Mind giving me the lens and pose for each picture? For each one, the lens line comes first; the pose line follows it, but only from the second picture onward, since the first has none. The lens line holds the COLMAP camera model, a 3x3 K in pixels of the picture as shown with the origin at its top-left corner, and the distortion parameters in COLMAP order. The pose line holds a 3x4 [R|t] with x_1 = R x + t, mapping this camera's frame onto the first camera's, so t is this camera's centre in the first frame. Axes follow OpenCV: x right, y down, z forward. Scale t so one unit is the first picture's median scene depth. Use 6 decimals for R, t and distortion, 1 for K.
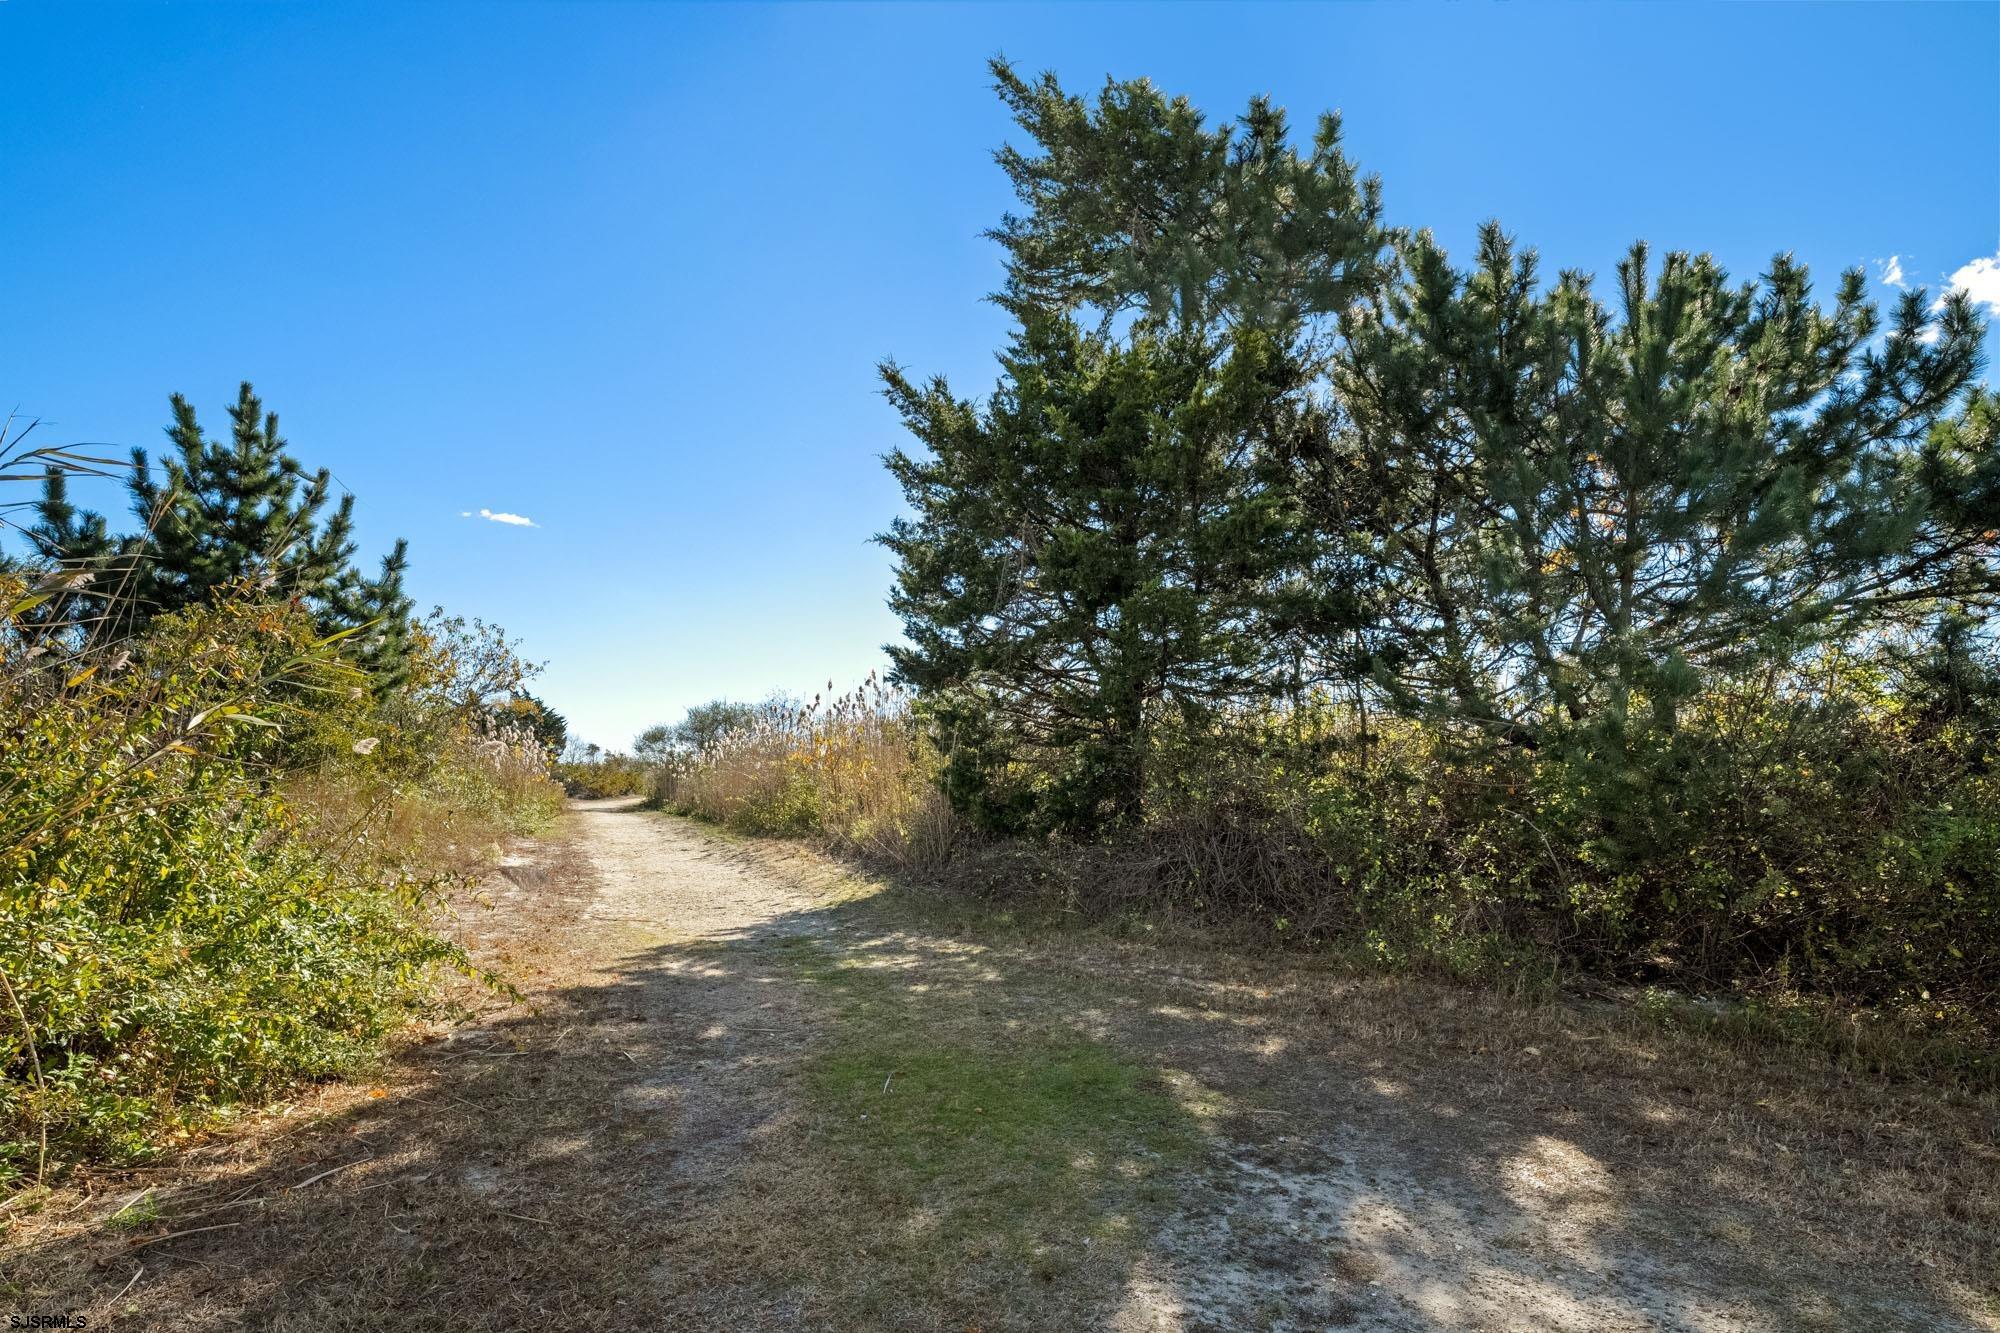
lens RADIAL K [[971.9, 0, 1000.4], [0, 971.9, 789.8], [0, 0, 1]] dist [0.000978, -0.001900]
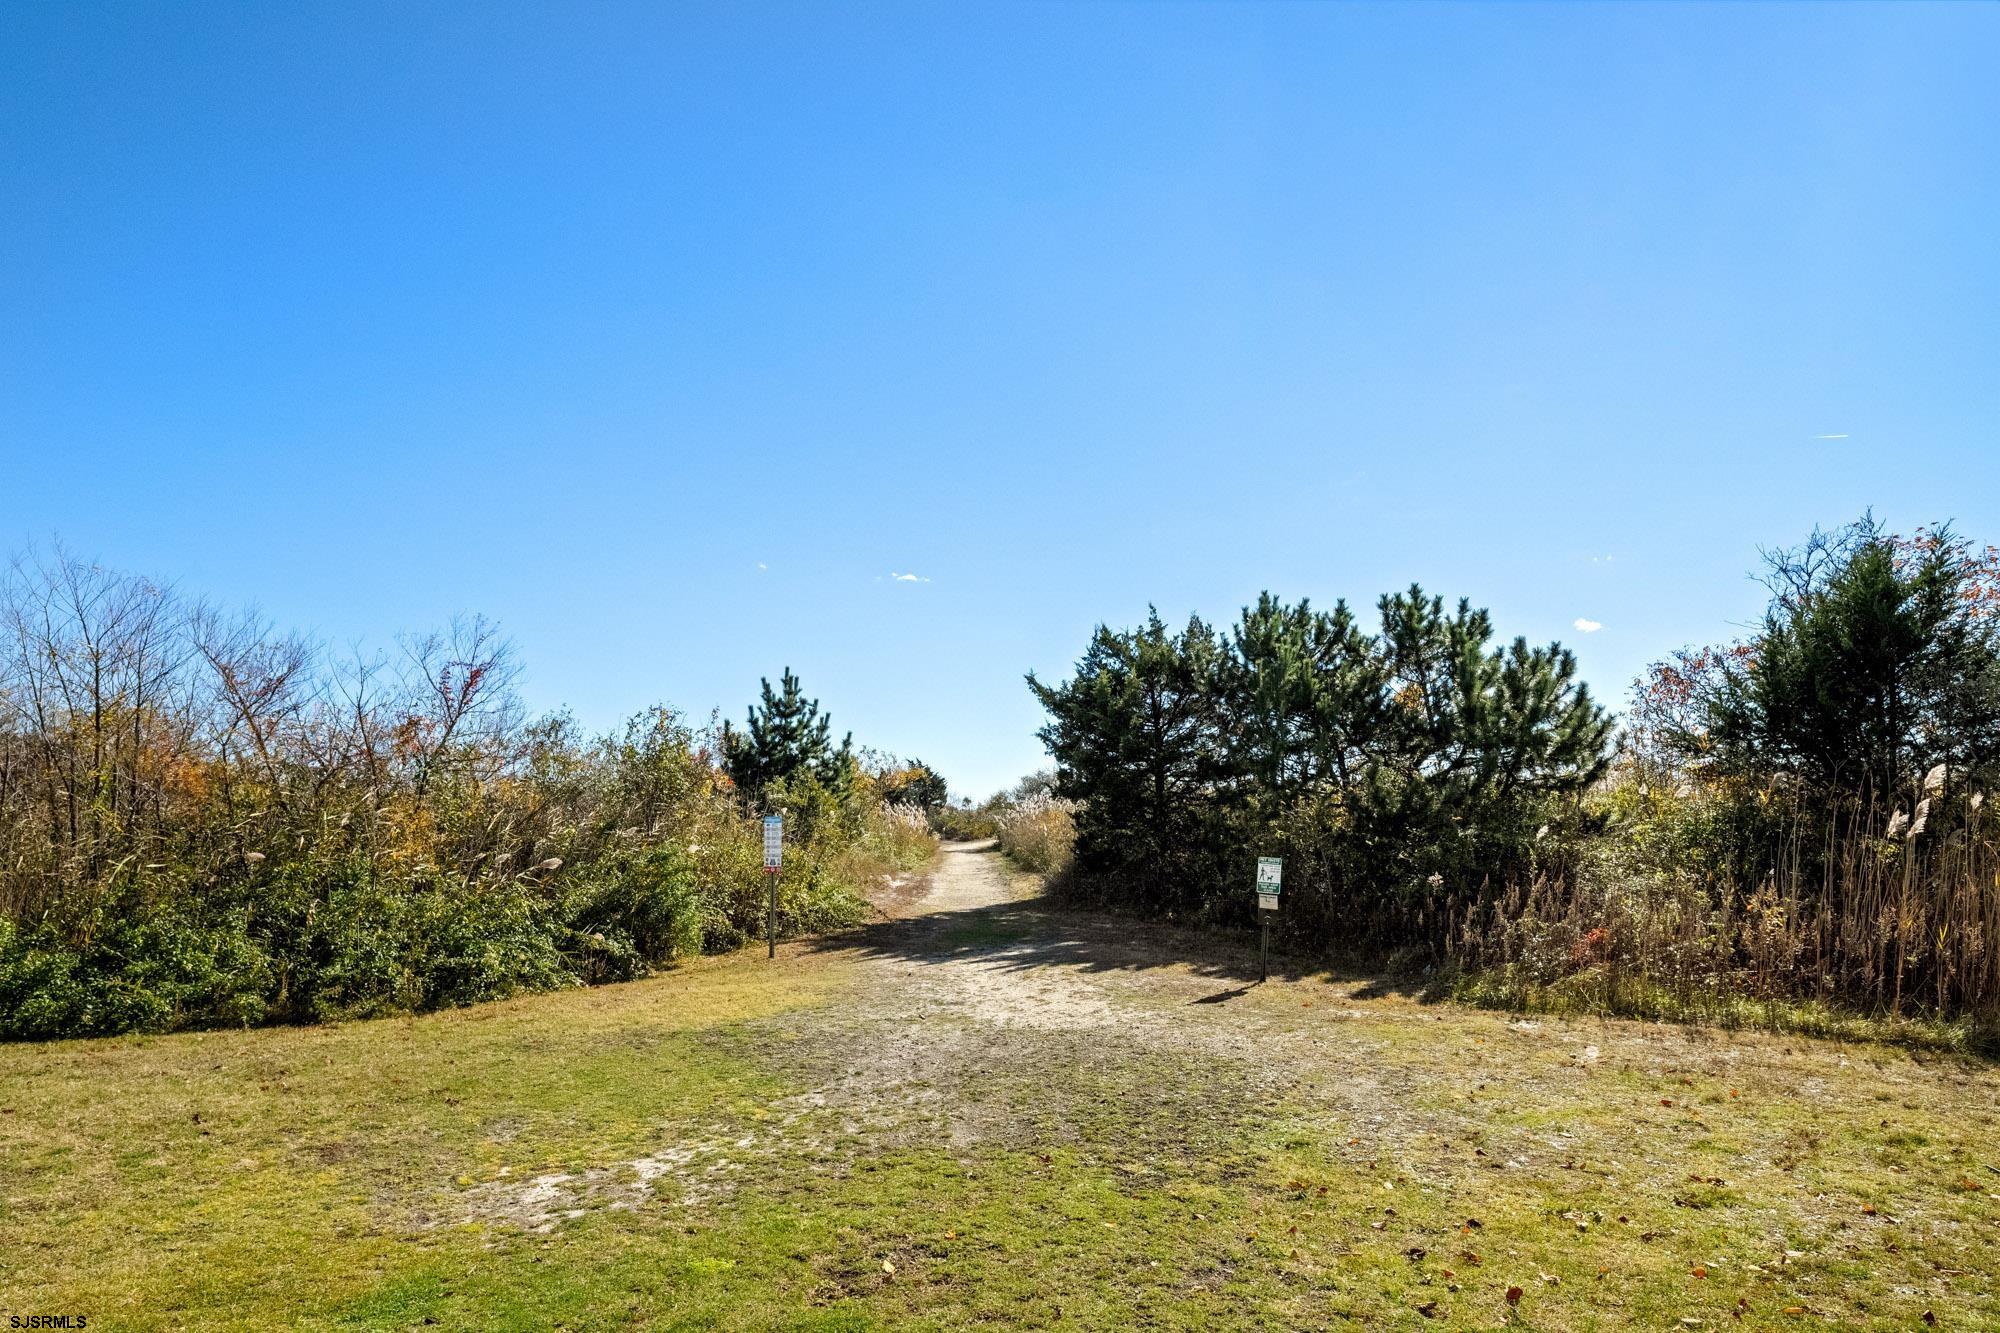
lens RADIAL K [[971.9, 0, 1000.4], [0, 971.9, 789.8], [0, 0, 1]] dist [0.000978, -0.001900]
pose [[0.927915, -0.031011, -0.371499, 0.474246], [0.019173, 0.999185, -0.035516, -0.047692], [0.372298, 0.025833, 0.927754, -0.841559]]
